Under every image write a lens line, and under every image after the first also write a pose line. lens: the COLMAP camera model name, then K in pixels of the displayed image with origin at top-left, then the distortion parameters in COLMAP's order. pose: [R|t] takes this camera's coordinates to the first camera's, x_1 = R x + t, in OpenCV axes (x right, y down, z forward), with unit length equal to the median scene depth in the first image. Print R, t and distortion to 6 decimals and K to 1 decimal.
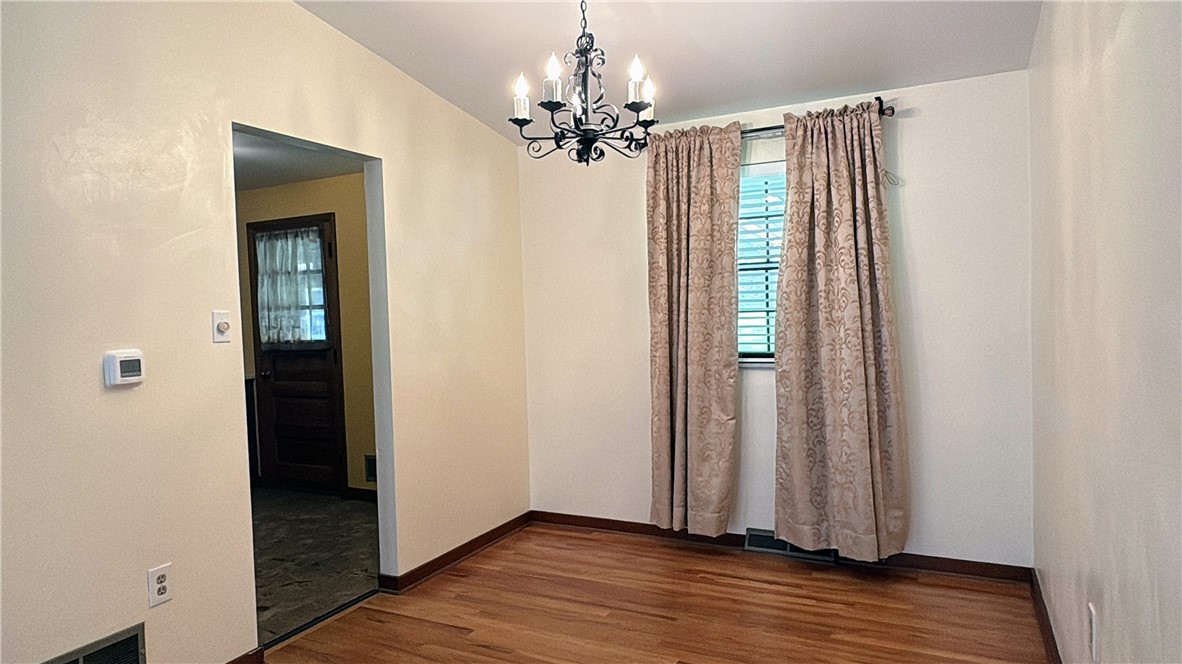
lens RADIAL K [[715.8, 0, 588.5], [0, 715.8, 331.4], [0, 0, 1]] dist [-0.017641, -0.002468]
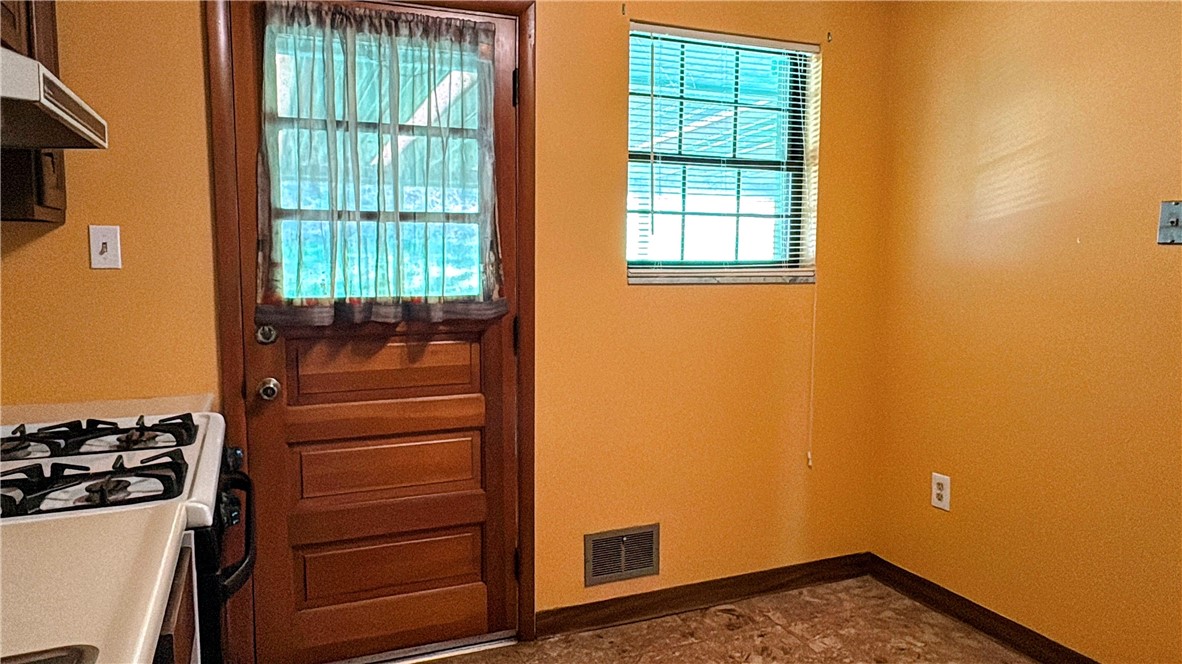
lens RADIAL K [[795.1, 0, 589.2], [0, 795.1, 324.4], [0, 0, 1]] dist [0.011616, 0.003913]
pose [[0.647836, -0.030883, 0.761153, -1.036180], [-0.005377, 0.998968, 0.045109, 0.010550], [-0.761761, -0.033316, 0.647001, 0.956611]]
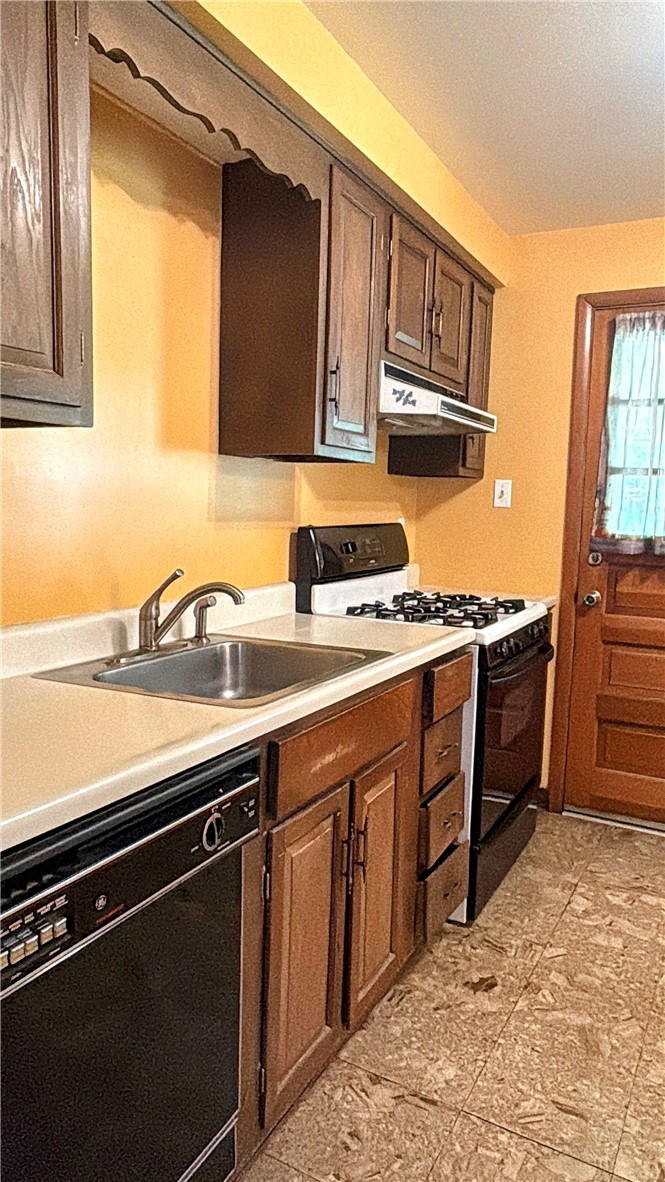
lens RADIAL K [[795.1, 0, 330.1], [0, 795.1, 587.9], [0, 0, 1]] dist [0.011616, 0.003913]
pose [[0.997485, 0.069744, -0.012613, -0.996254], [-0.068466, 0.994200, 0.082936, 0.028259], [0.018324, -0.081864, 0.996475, 0.677273]]
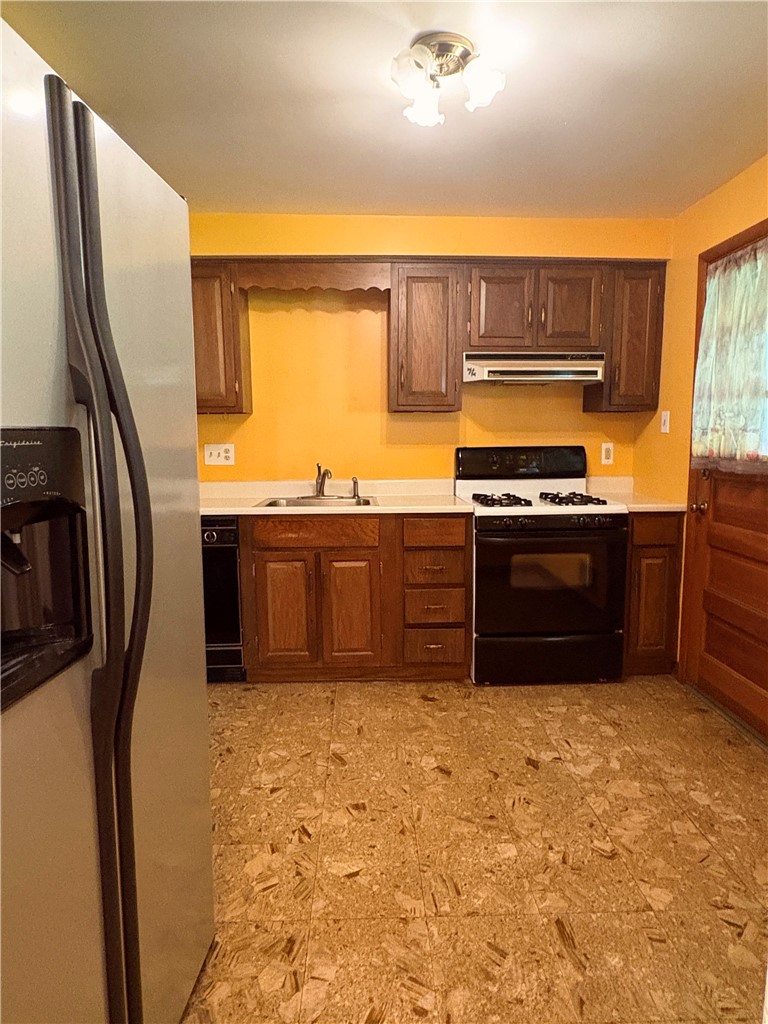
lens RADIAL K [[605.1, 0, 387.5], [0, 605.1, 507.8], [0, 0, 1]] dist [0.005386, 0.000827]
pose [[0.484891, 0.142212, -0.862935, -0.215429], [-0.038448, 0.989203, 0.141417, -0.003896], [0.873729, -0.035394, 0.485123, 0.816117]]
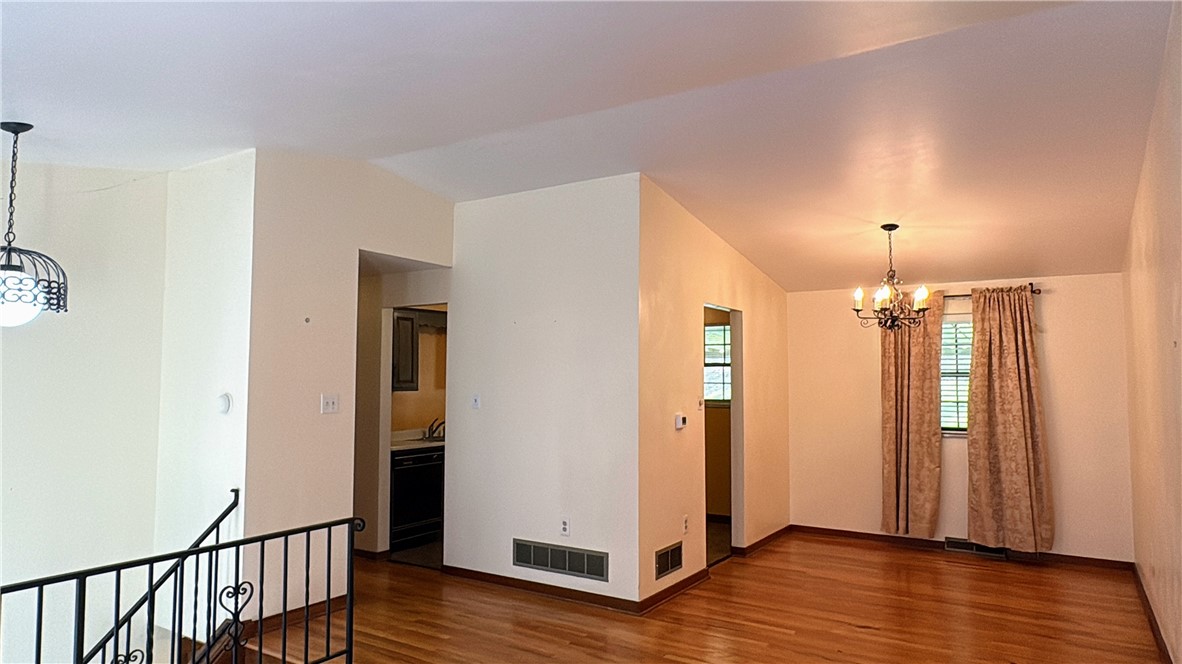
lens RADIAL K [[749.8, 0, 585.7], [0, 749.8, 326.6], [0, 0, 1]] dist [-0.006958, 0.003810]
pose [[0.993771, 0.029441, -0.107483, -0.463342], [-0.040133, 0.994307, -0.098711, 0.002768], [0.103965, 0.102409, 0.989295, -0.890928]]
